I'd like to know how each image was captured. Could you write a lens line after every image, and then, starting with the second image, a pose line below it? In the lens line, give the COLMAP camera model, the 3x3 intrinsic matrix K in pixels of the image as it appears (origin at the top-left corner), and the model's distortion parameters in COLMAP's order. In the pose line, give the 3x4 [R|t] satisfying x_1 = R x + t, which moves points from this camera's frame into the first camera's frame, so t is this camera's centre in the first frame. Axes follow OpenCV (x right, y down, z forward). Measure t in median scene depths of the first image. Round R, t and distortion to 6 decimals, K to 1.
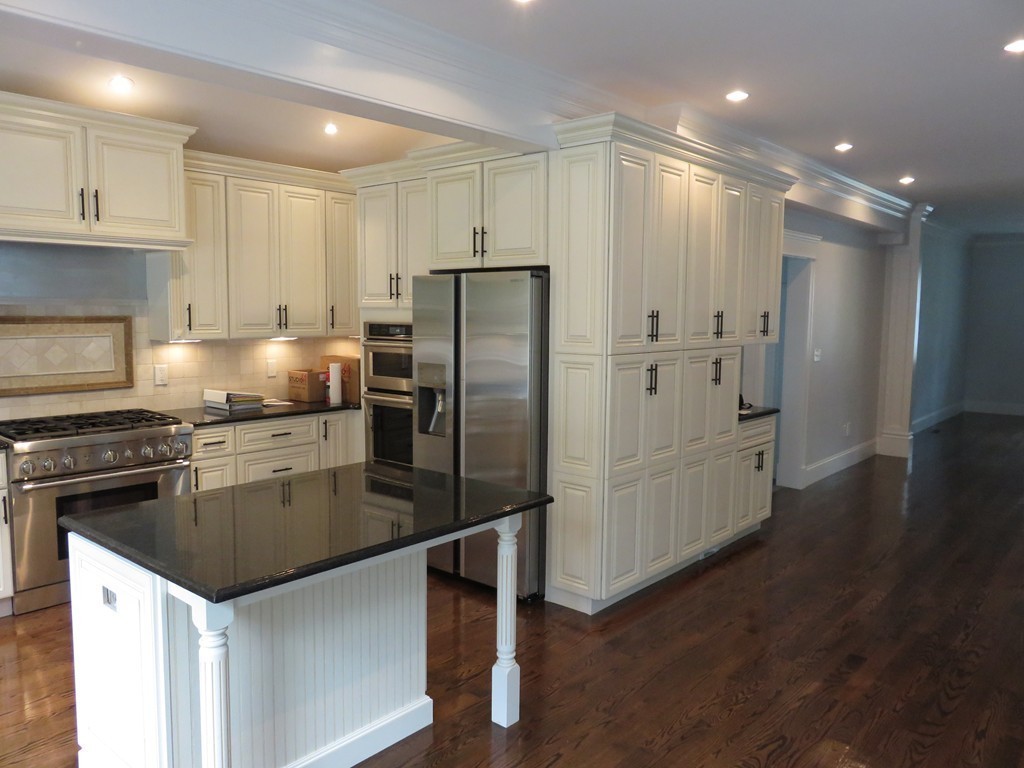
lens RADIAL K [[768.1, 0, 509.6], [0, 768.1, 382.4], [0, 0, 1]] dist [-0.008932, 0.001969]
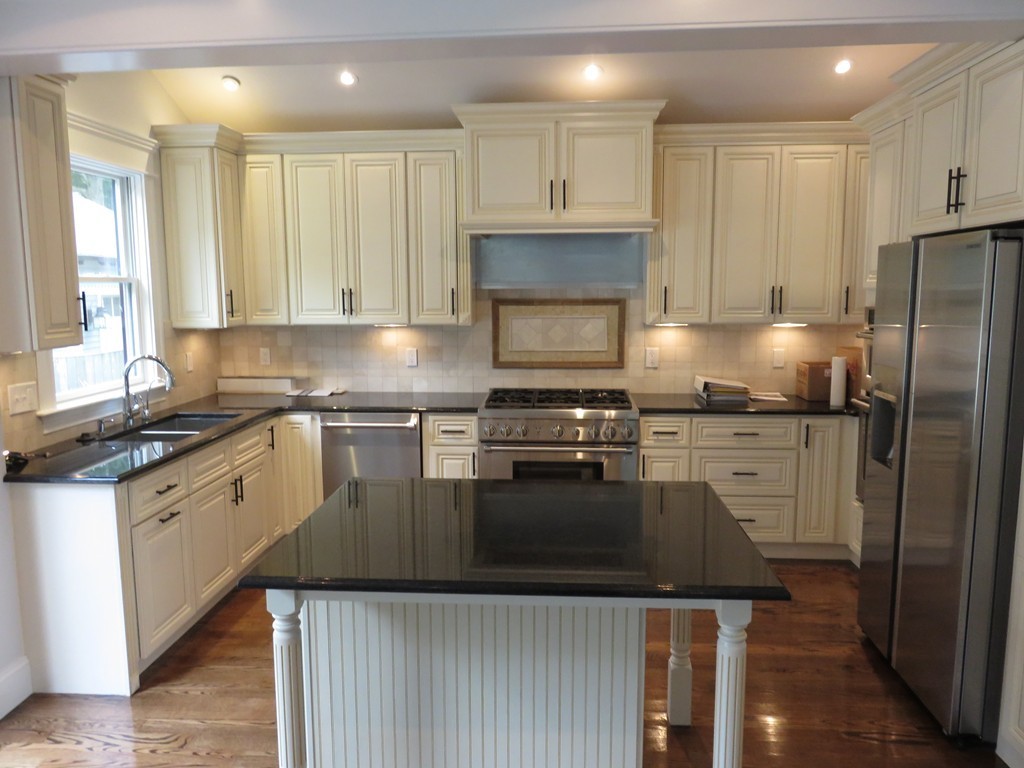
lens RADIAL K [[768.1, 0, 509.6], [0, 768.1, 382.4], [0, 0, 1]] dist [-0.008932, 0.001969]
pose [[0.605078, 0.089375, -0.791134, 0.237459], [-0.067653, 0.995857, 0.060760, -0.027097], [0.793286, 0.016758, 0.608618, 0.254613]]
